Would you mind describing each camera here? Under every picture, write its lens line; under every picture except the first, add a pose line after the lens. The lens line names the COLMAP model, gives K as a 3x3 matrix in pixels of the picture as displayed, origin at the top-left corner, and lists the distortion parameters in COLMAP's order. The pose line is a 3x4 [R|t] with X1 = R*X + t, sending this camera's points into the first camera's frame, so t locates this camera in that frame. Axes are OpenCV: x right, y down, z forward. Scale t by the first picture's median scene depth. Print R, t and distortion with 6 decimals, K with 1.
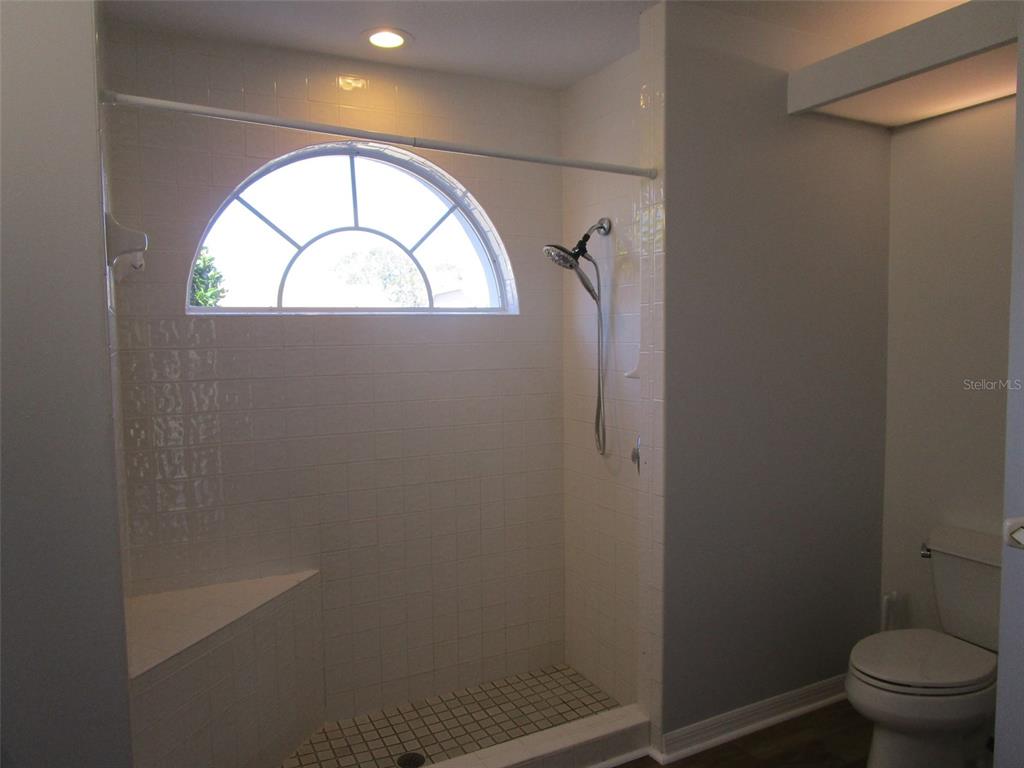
lens RADIAL K [[729.3, 0, 507.6], [0, 729.3, 385.5], [0, 0, 1]] dist [-0.020696, 0.001821]
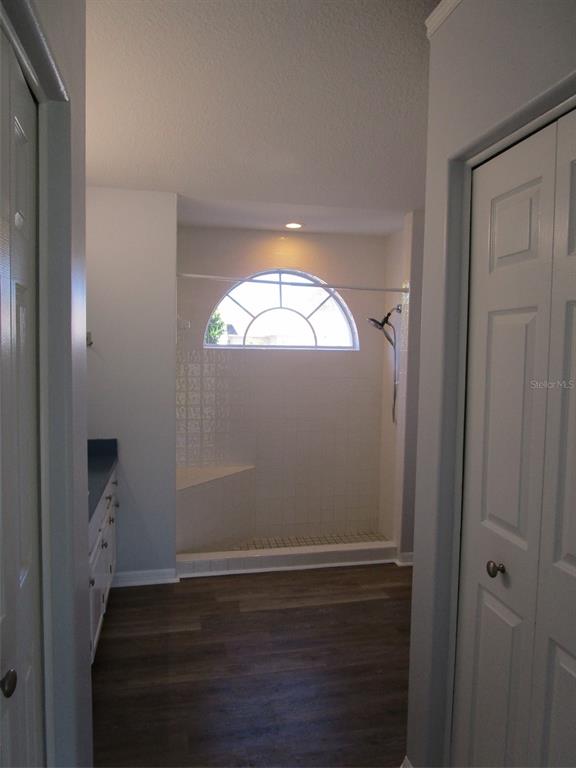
lens RADIAL K [[546.9, 0, 291.4], [0, 546.9, 384.8], [0, 0, 1]] dist [-0.020696, 0.001821]
pose [[0.964149, 0.046749, -0.261210, 0.248393], [-0.046991, 0.998881, 0.005321, -0.003482], [0.261167, 0.007144, 0.965267, -0.524341]]
